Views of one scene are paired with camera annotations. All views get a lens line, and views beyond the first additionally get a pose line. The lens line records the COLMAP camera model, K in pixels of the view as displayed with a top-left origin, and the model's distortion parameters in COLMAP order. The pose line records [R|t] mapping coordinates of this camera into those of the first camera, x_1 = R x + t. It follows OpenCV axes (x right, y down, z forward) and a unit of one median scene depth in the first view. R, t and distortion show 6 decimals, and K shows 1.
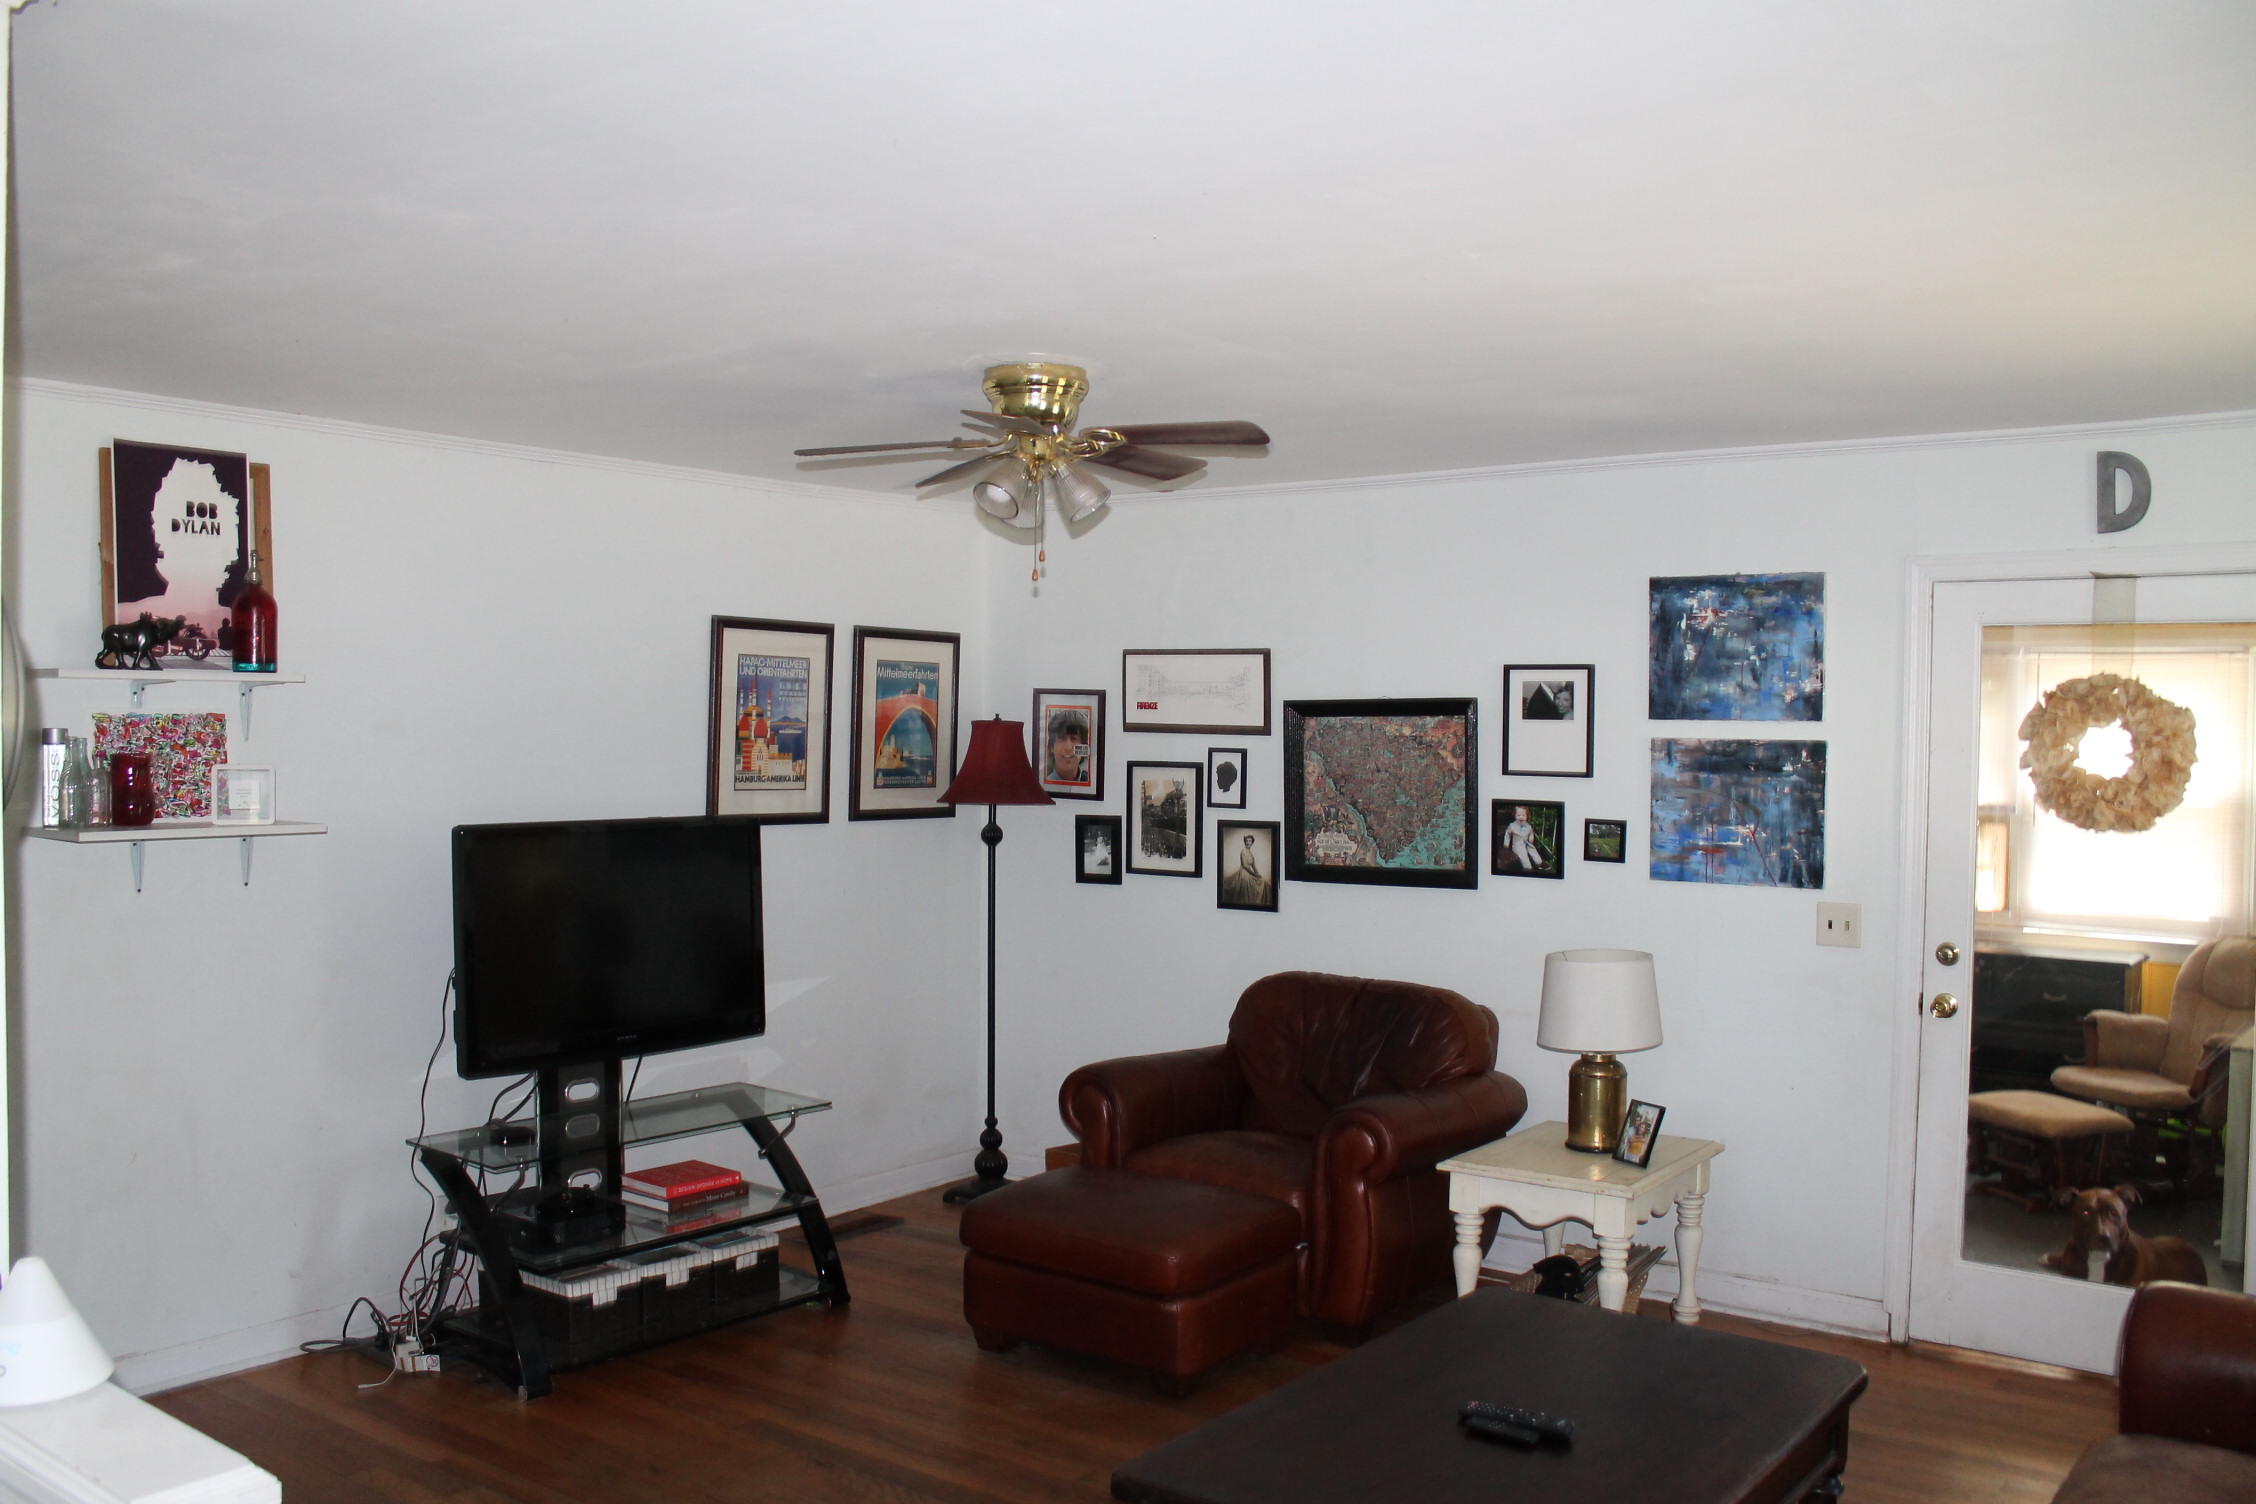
lens RADIAL K [[1931.6, 0, 1120.4], [0, 1931.6, 768.7], [0, 0, 1]] dist [-0.174471, 0.165514]
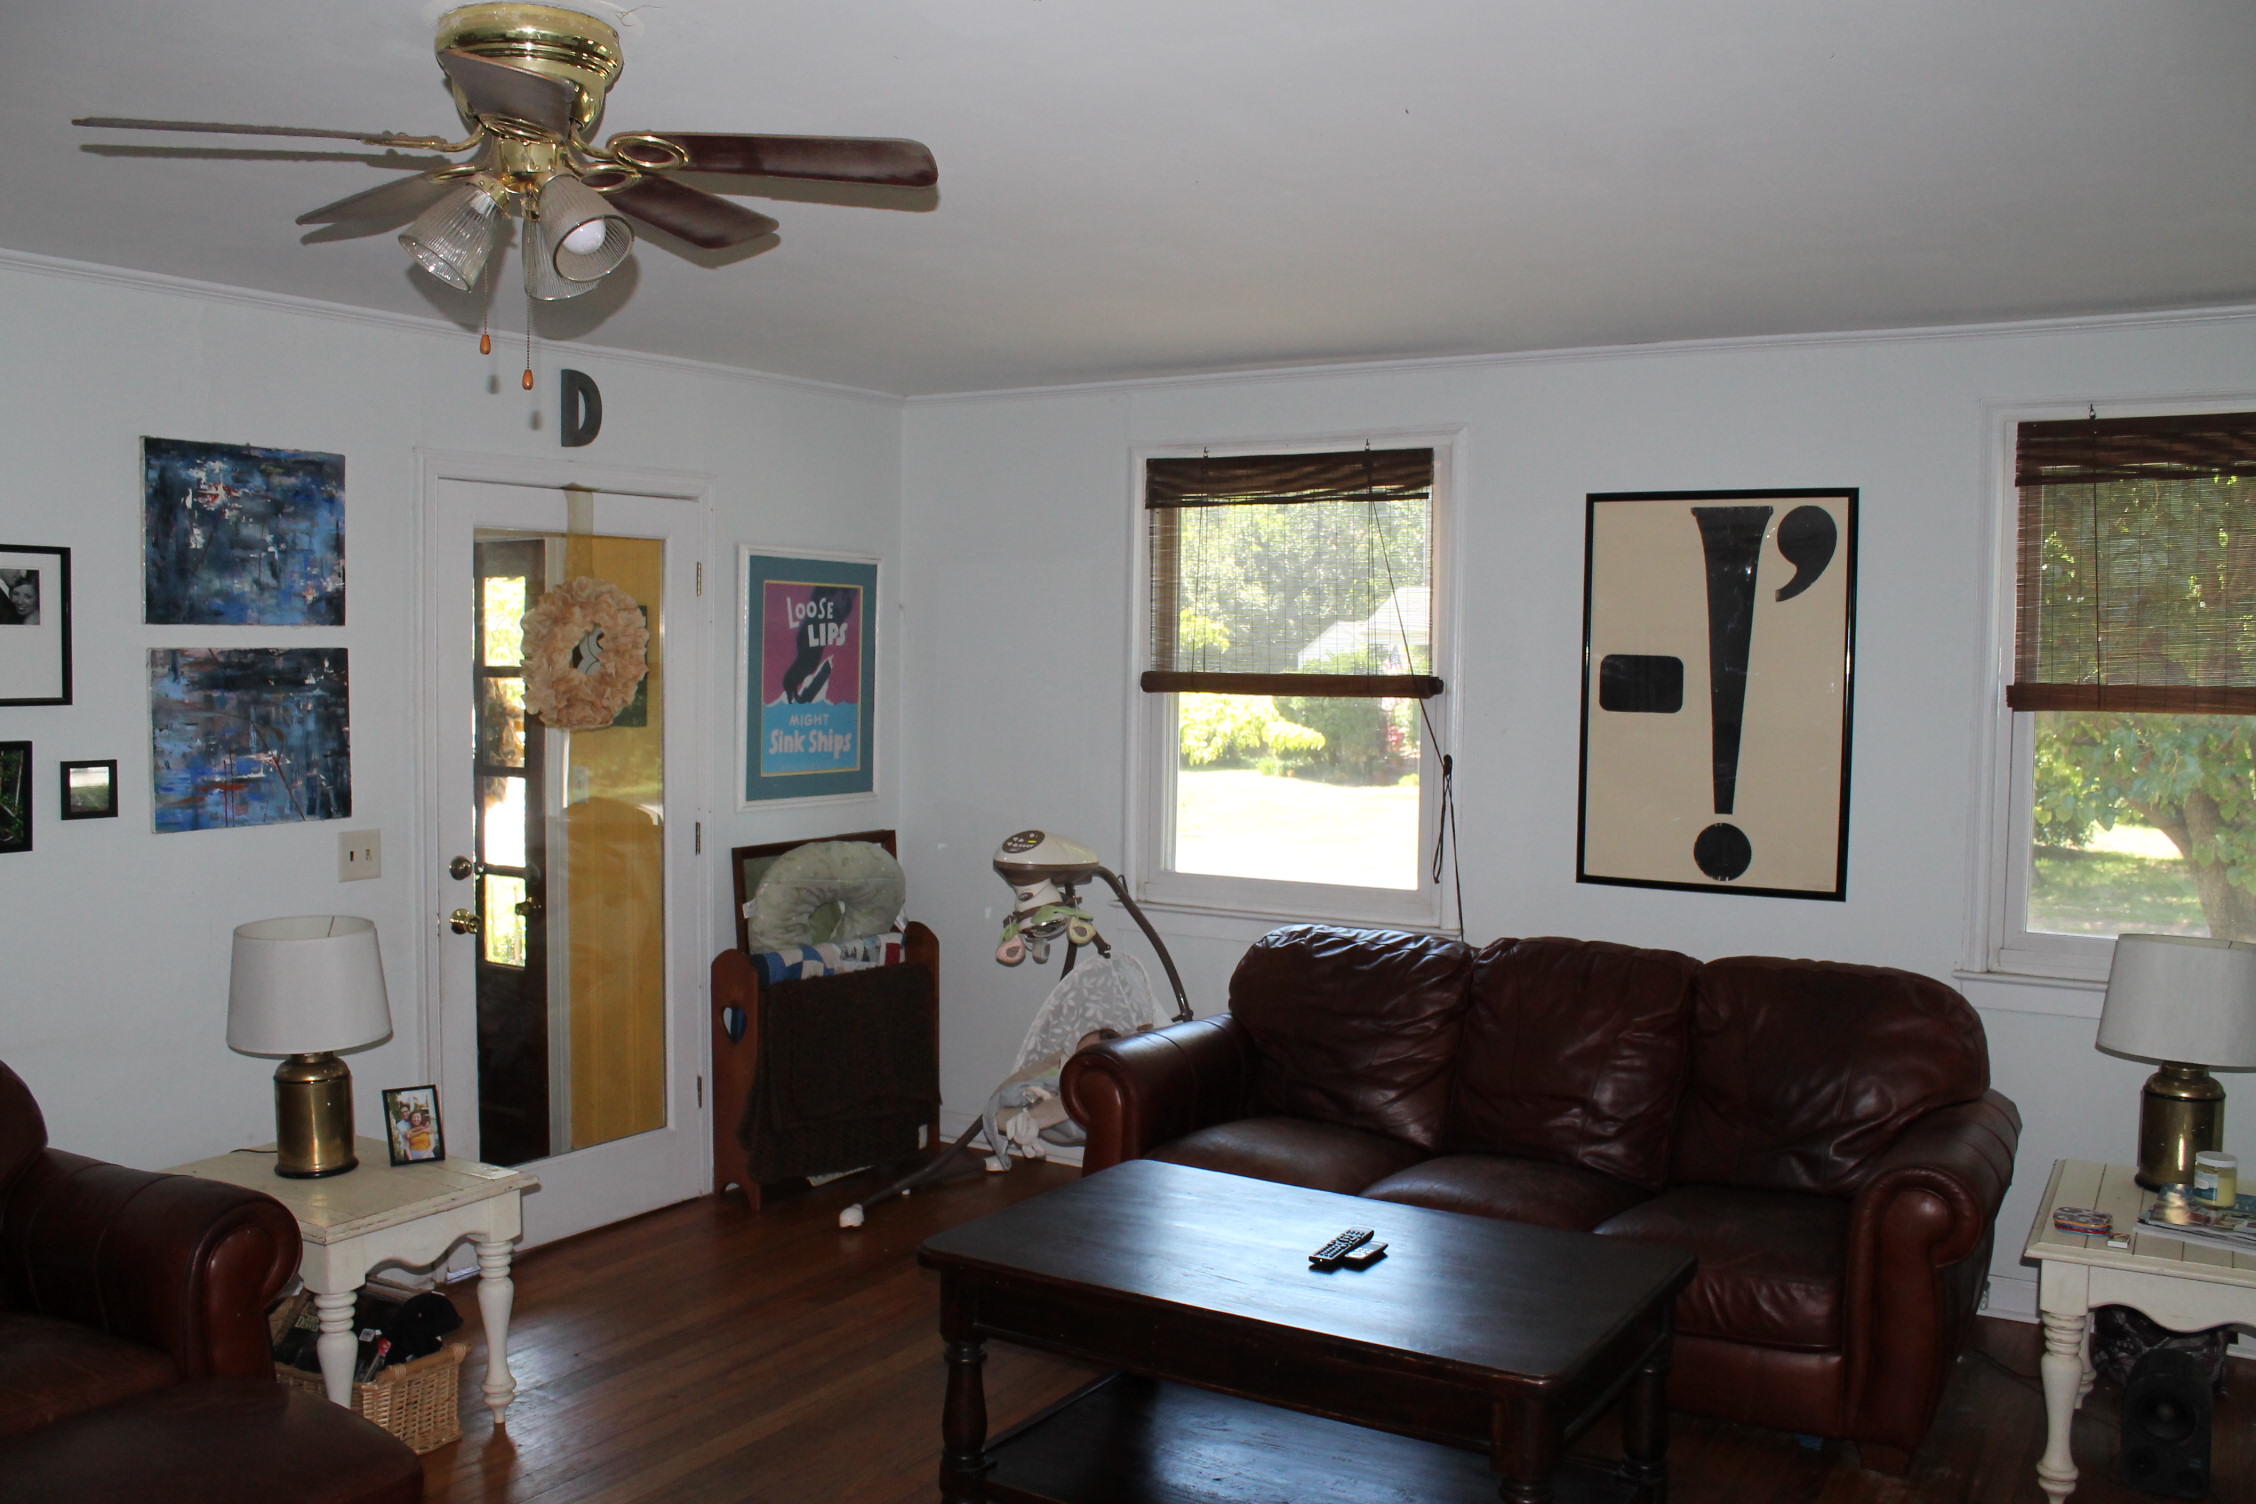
lens RADIAL K [[1931.6, 0, 1120.4], [0, 1931.6, 768.7], [0, 0, 1]] dist [-0.174471, 0.165514]
pose [[-0.098864, -0.076925, 0.992123, -0.517889], [0.012661, 0.996830, 0.078551, -0.022271], [-0.995020, 0.020328, -0.097577, 0.708658]]
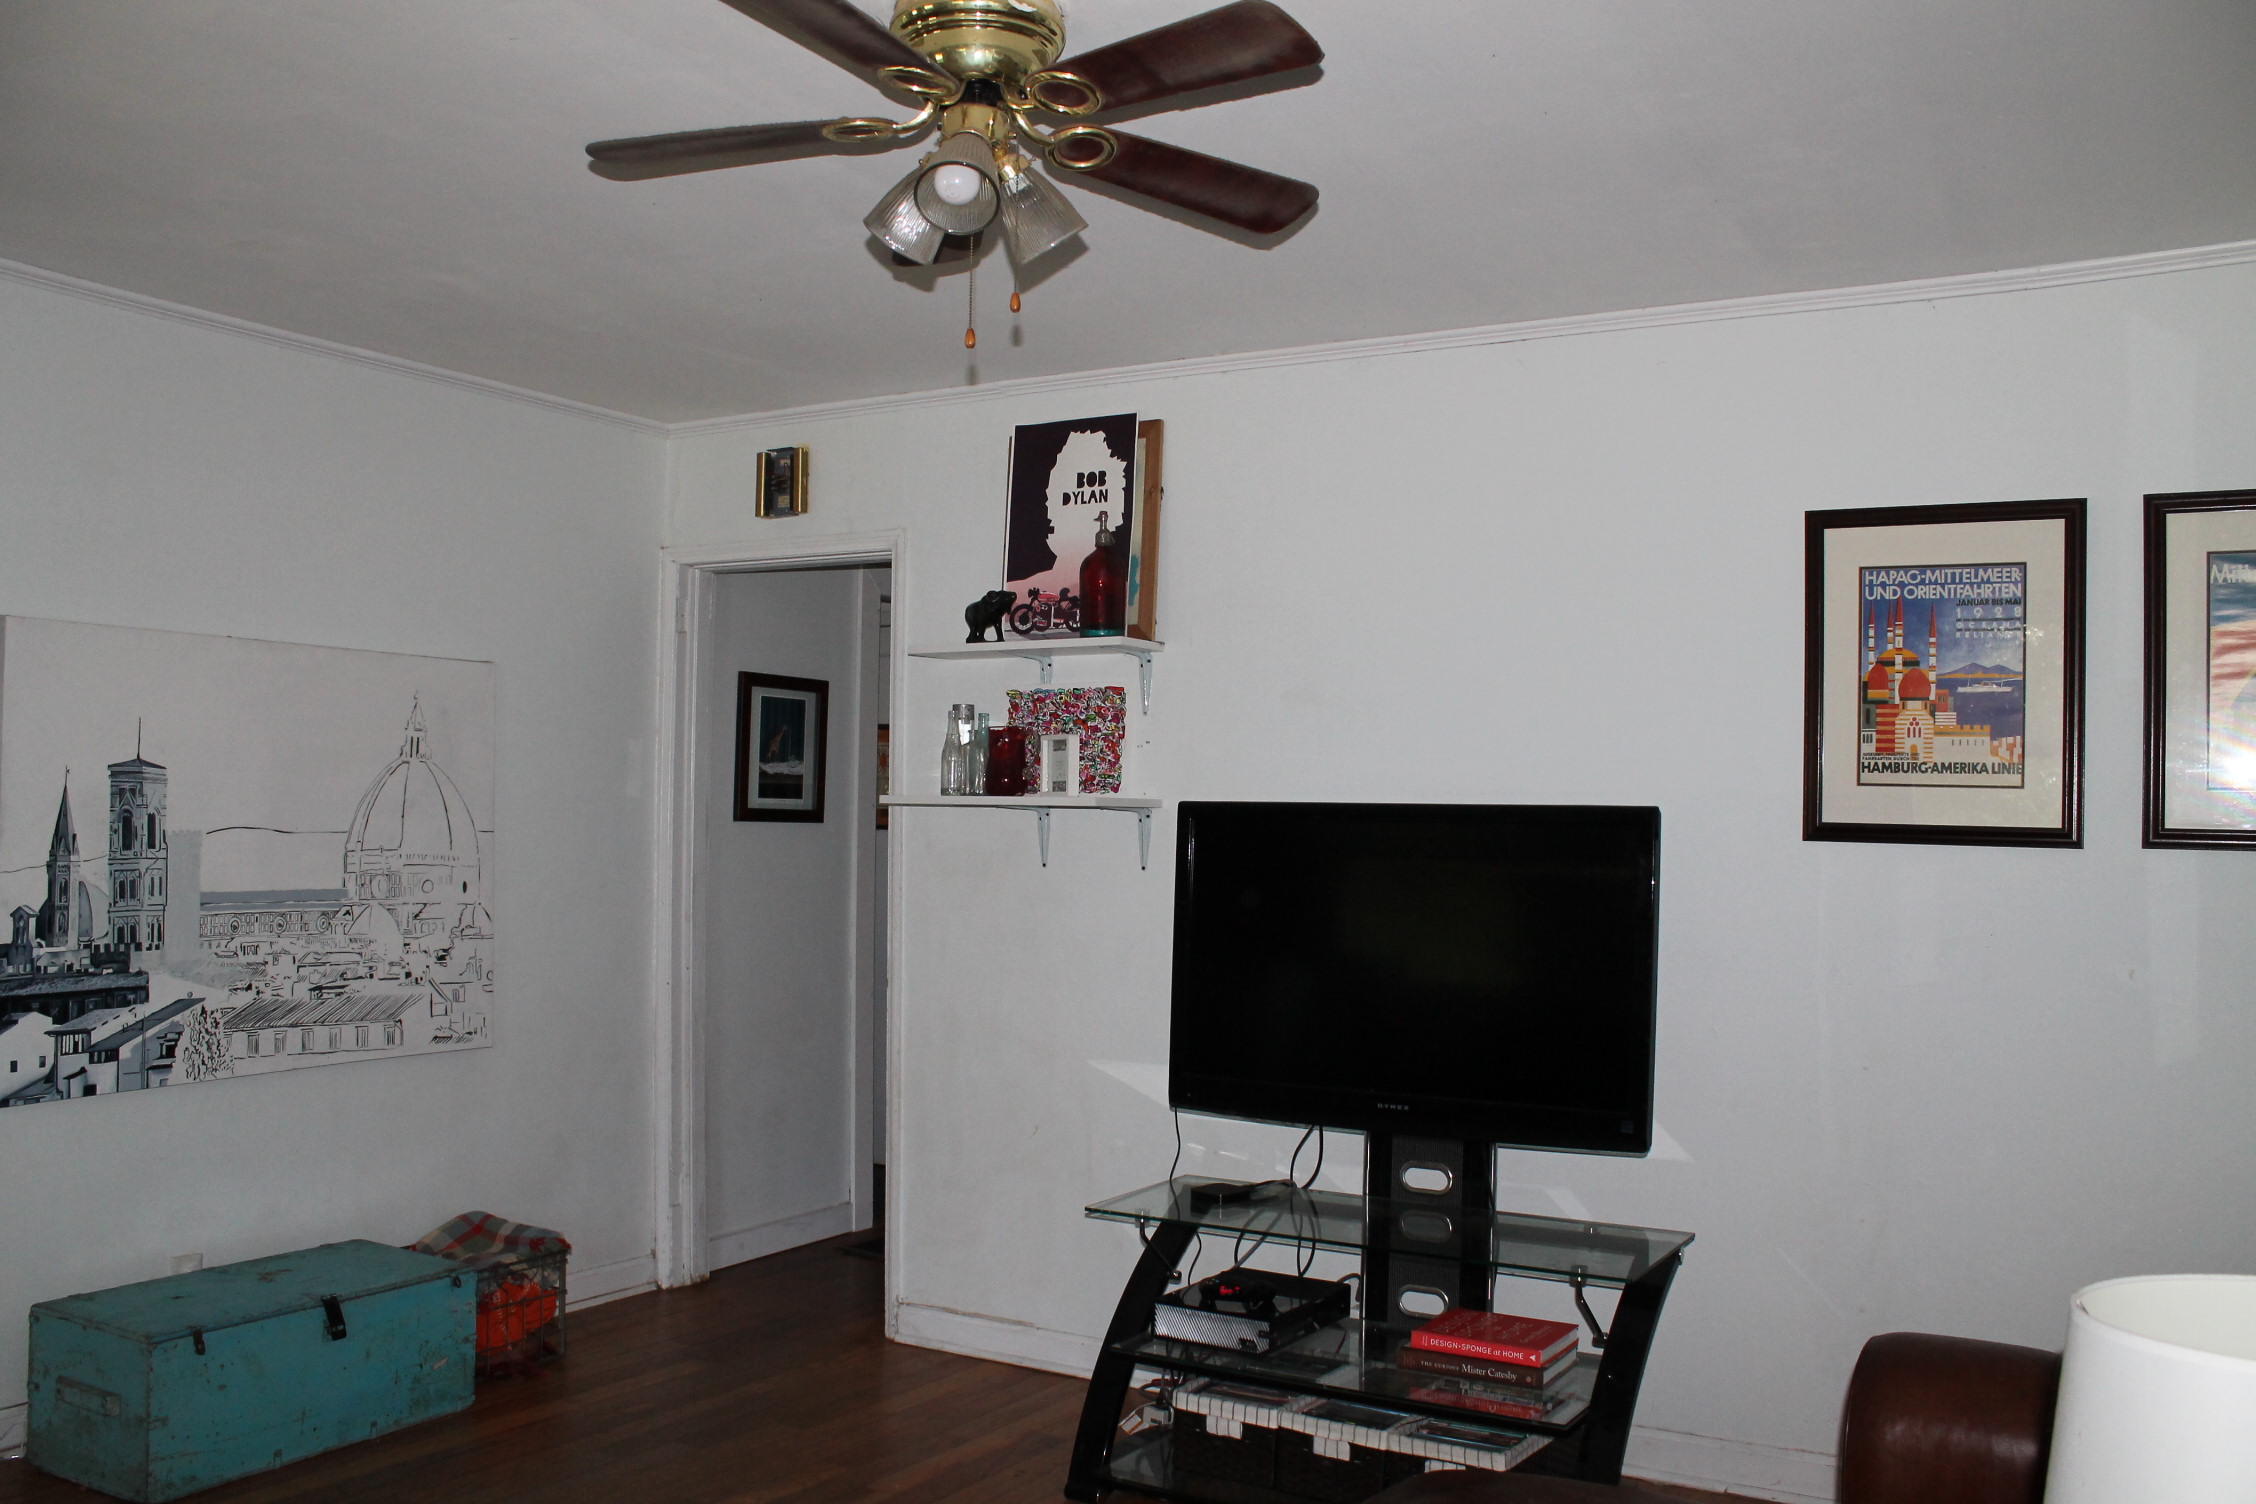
lens RADIAL K [[1931.6, 0, 1120.4], [0, 1931.6, 768.7], [0, 0, 1]] dist [-0.174471, 0.165514]
pose [[0.103354, -0.031592, -0.994143, 0.441638], [-0.036551, 0.998700, -0.035537, 0.042151], [0.993973, 0.040010, 0.102065, 0.799406]]
